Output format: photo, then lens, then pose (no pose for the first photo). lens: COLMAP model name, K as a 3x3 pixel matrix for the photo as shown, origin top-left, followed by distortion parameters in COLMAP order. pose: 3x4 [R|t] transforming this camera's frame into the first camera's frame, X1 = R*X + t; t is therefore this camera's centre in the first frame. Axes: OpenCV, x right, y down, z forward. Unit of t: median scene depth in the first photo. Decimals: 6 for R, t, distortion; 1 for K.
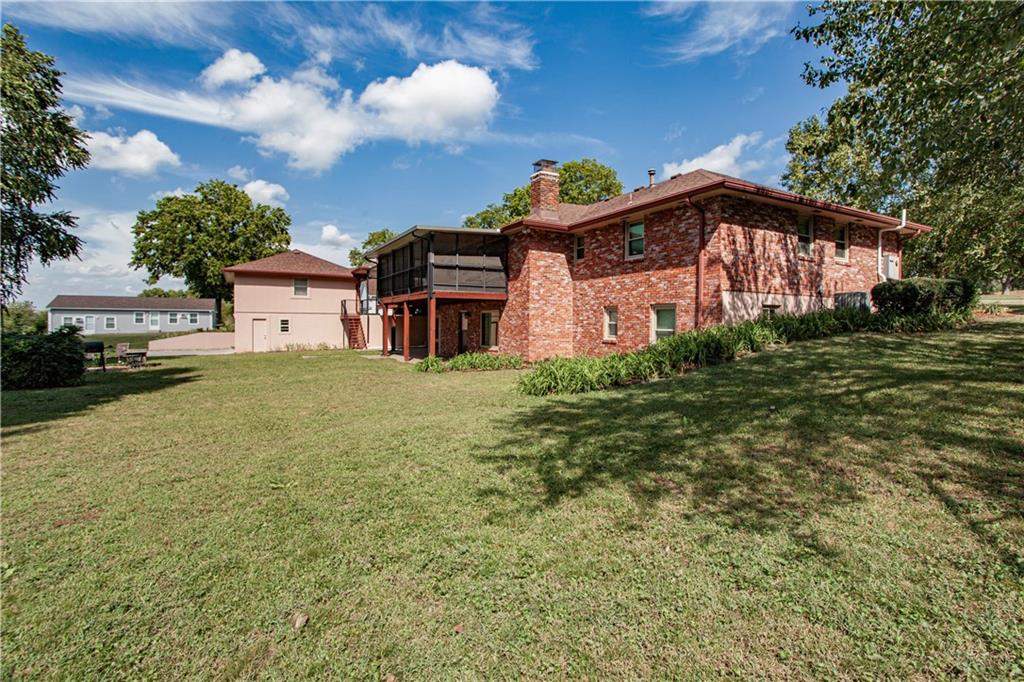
lens RADIAL K [[505.3, 0, 512.0], [0, 505.3, 341.0], [0, 0, 1]] dist [-0.023010, 0.000036]
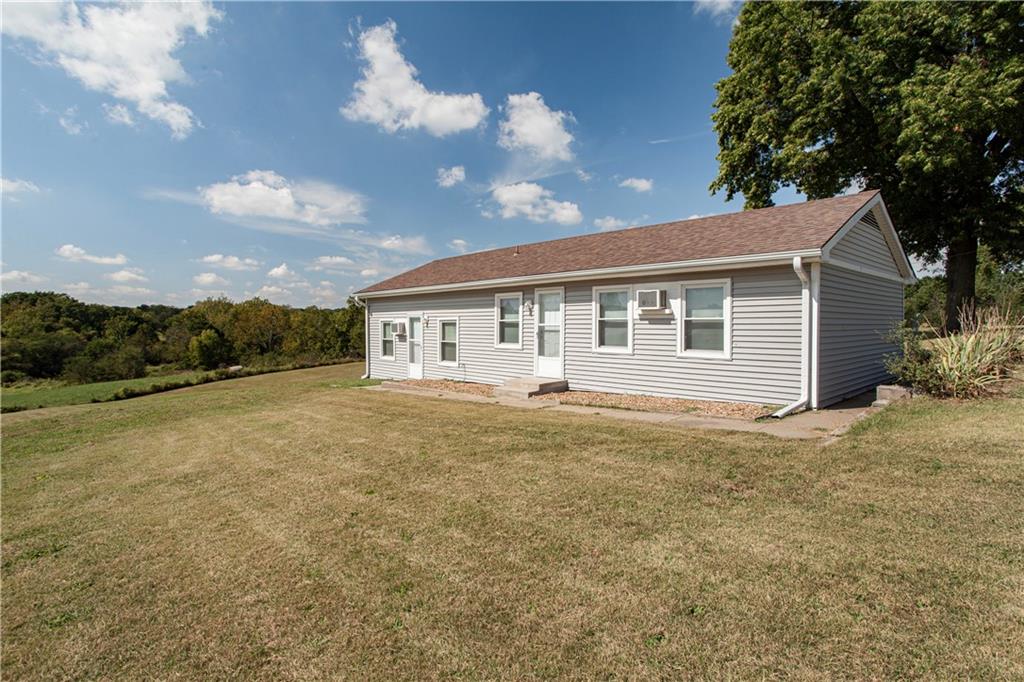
lens RADIAL K [[505.3, 0, 512.0], [0, 505.3, 341.0], [0, 0, 1]] dist [-0.023010, 0.000036]
pose [[0.242127, 0.022488, -0.969984, -0.427116], [-0.031078, 0.999398, 0.015413, -0.033370], [0.969747, 0.026413, 0.242681, 0.775895]]
